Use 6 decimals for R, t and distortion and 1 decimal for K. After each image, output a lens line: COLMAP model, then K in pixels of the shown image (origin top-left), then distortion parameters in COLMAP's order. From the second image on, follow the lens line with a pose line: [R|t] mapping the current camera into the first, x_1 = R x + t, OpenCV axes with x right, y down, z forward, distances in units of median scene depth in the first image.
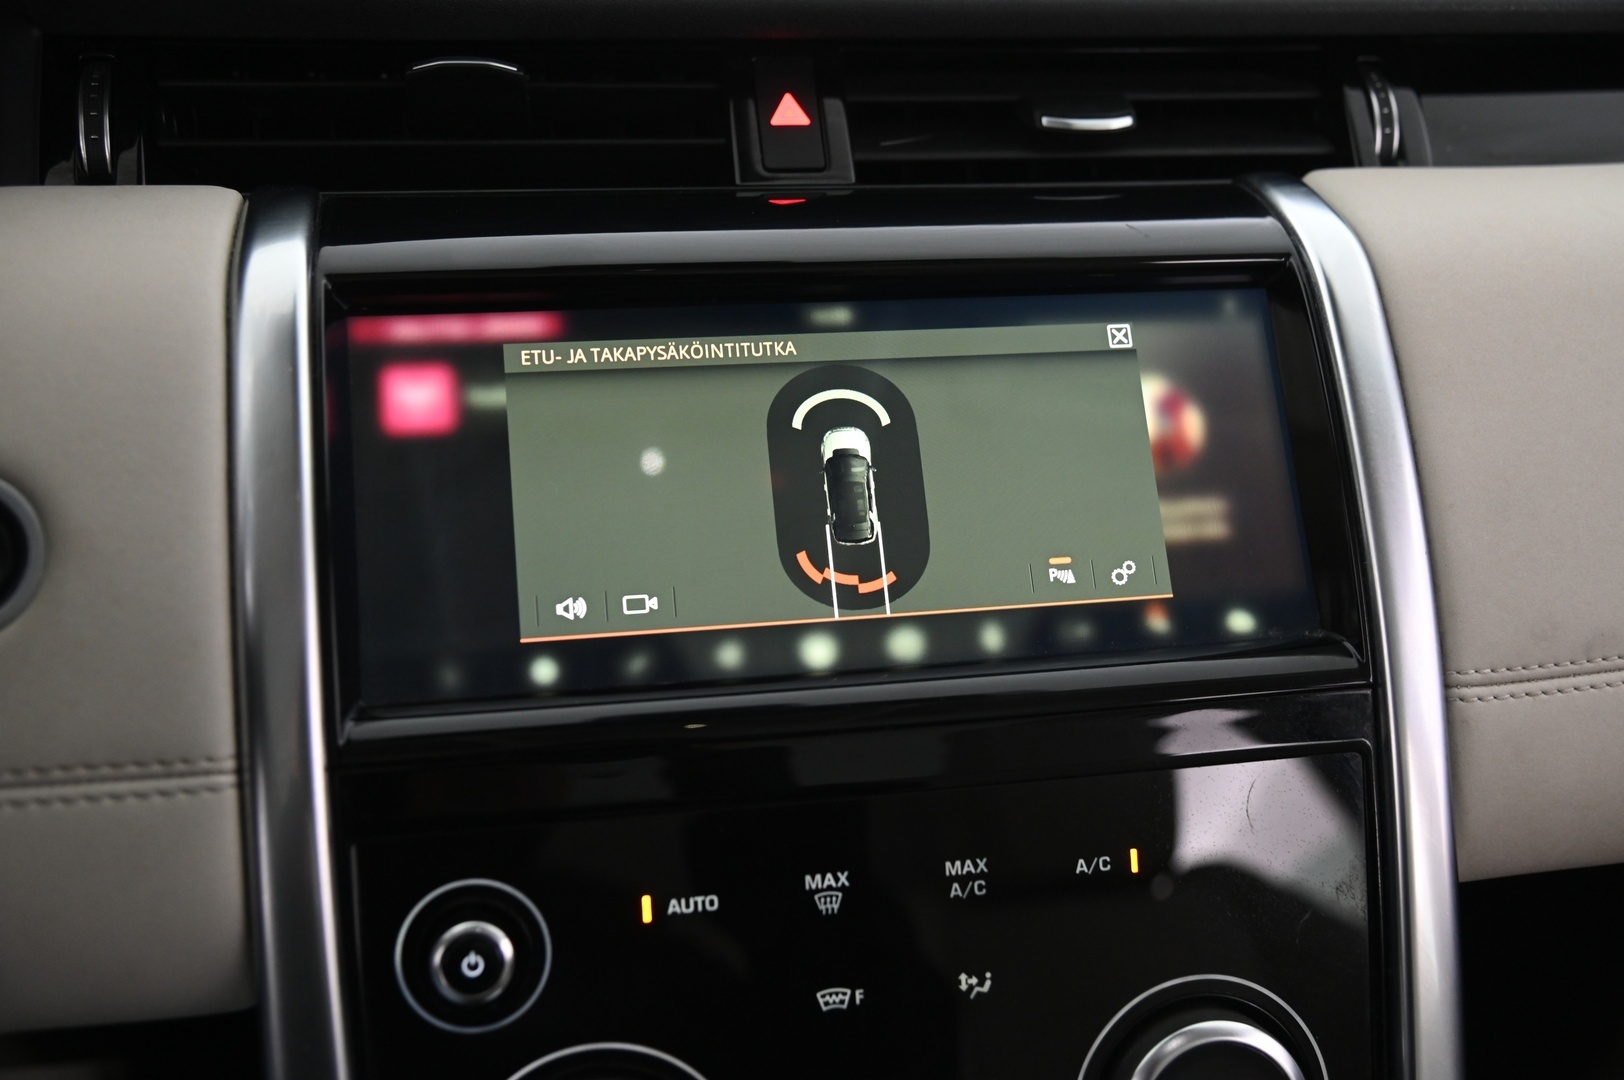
lens RADIAL K [[1636.5, 0, 813.5], [0, 1636.5, 541.9], [0, 0, 1]] dist [0.021597, 0.000000]
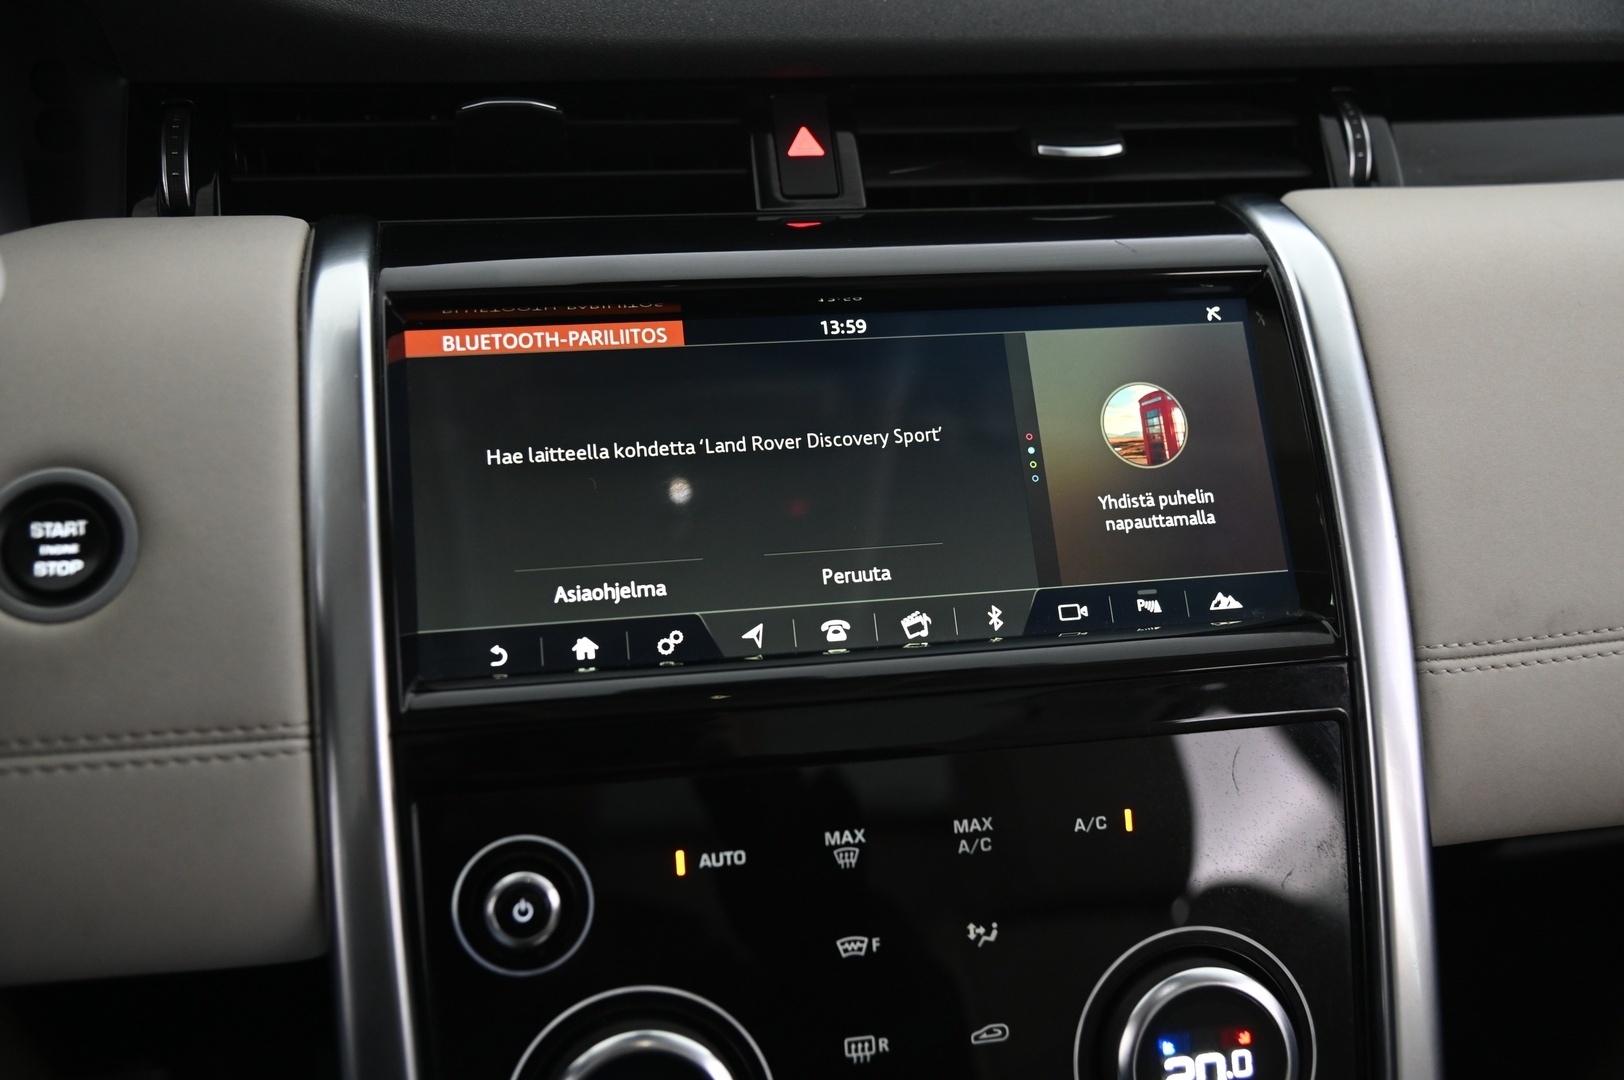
lens RADIAL K [[1636.5, 0, 814.2], [0, 1636.5, 540.5], [0, 0, 1]] dist [0.021597, 0.000000]
pose [[0.999814, -0.010443, -0.016212, 0.007061], [0.009918, 0.999434, -0.032137, 0.041244], [0.016538, 0.031970, 0.999352, -0.091291]]
